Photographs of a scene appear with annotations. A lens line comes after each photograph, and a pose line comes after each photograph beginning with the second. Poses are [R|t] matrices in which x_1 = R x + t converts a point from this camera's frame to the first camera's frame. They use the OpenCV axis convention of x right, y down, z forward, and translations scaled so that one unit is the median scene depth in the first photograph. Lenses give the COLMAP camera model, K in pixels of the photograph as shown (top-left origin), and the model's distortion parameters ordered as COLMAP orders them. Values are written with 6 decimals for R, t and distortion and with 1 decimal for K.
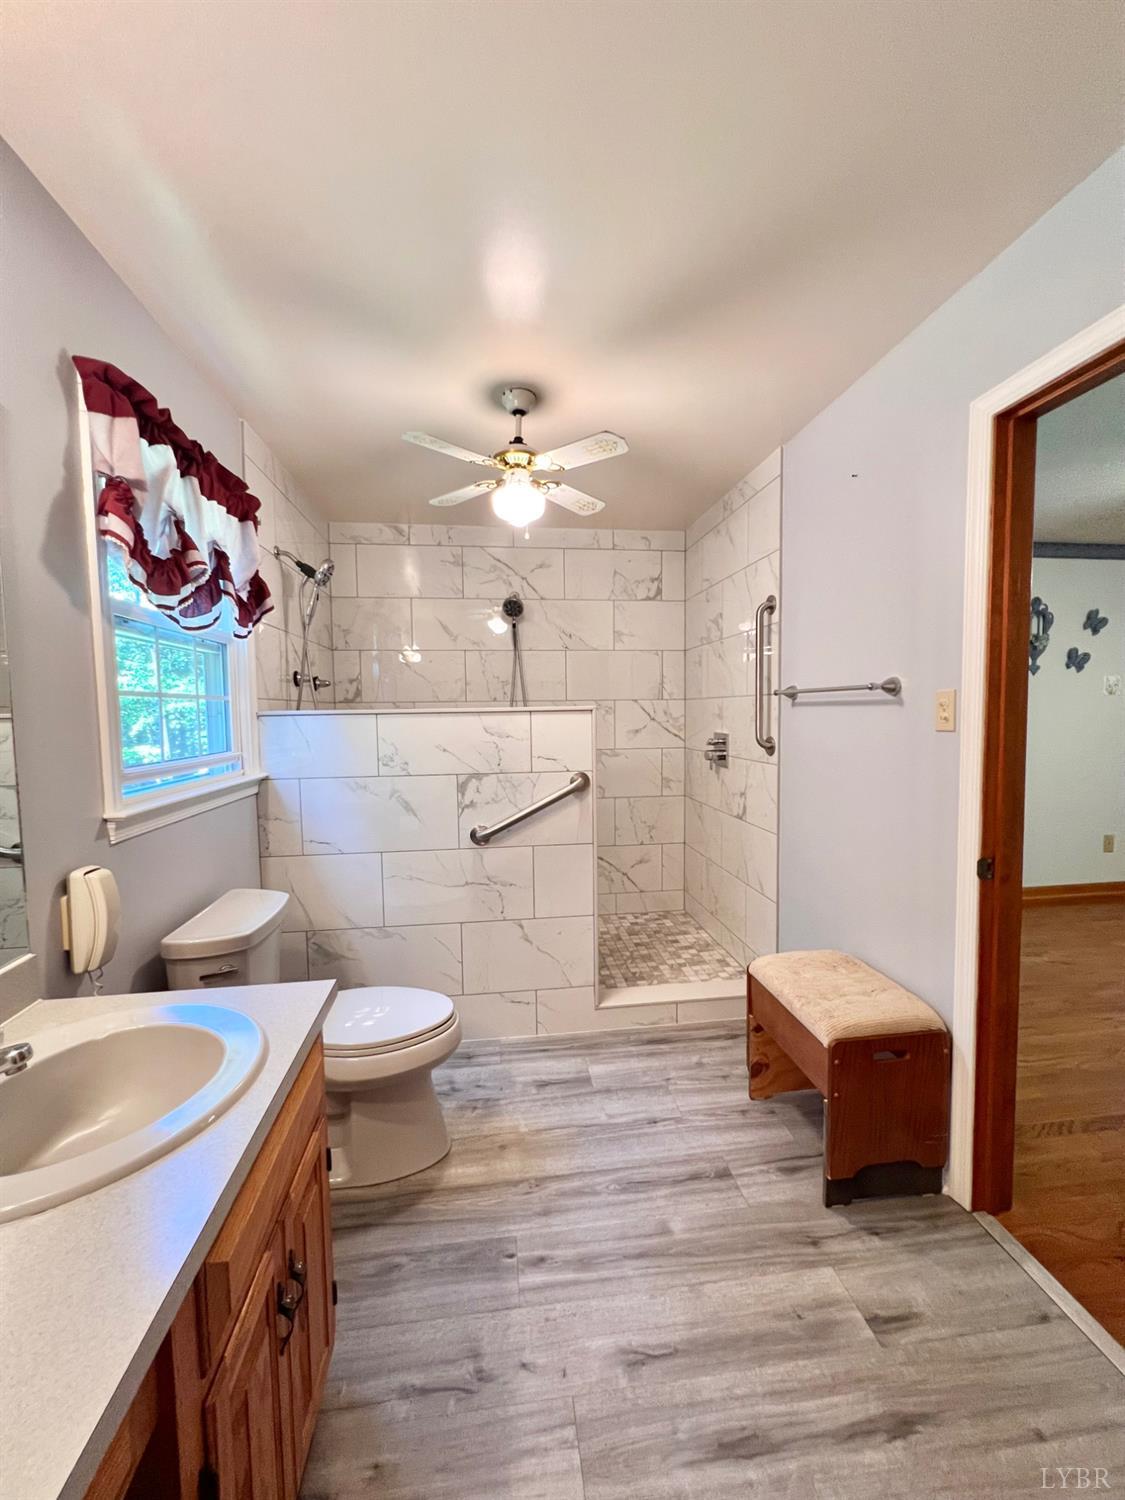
lens RADIAL K [[598.1, 0, 559.7], [0, 598.1, 748.4], [0, 0, 1]] dist [-0.001622, 0.000425]
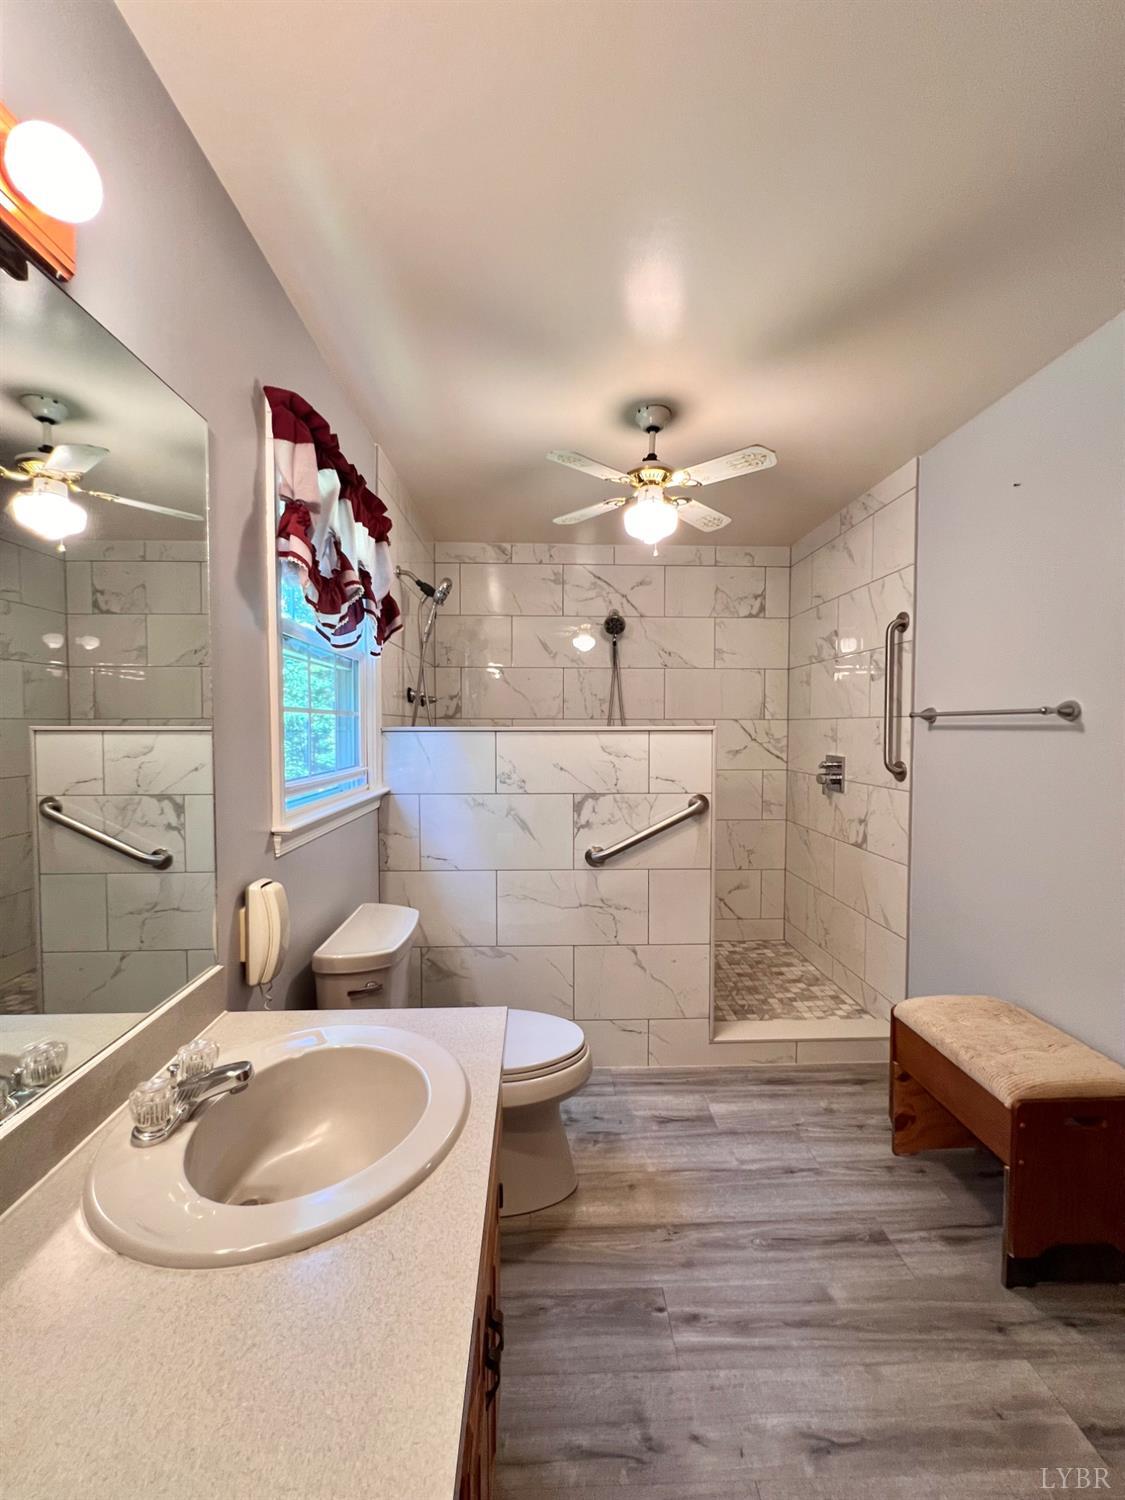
lens RADIAL K [[598.1, 0, 559.6], [0, 598.1, 748.7], [0, 0, 1]] dist [-0.001622, 0.000425]
pose [[0.995715, 0.017549, -0.090790, -0.130384], [-0.019992, 0.999460, -0.026067, -0.005637], [0.090283, 0.027771, 0.995529, 0.017744]]
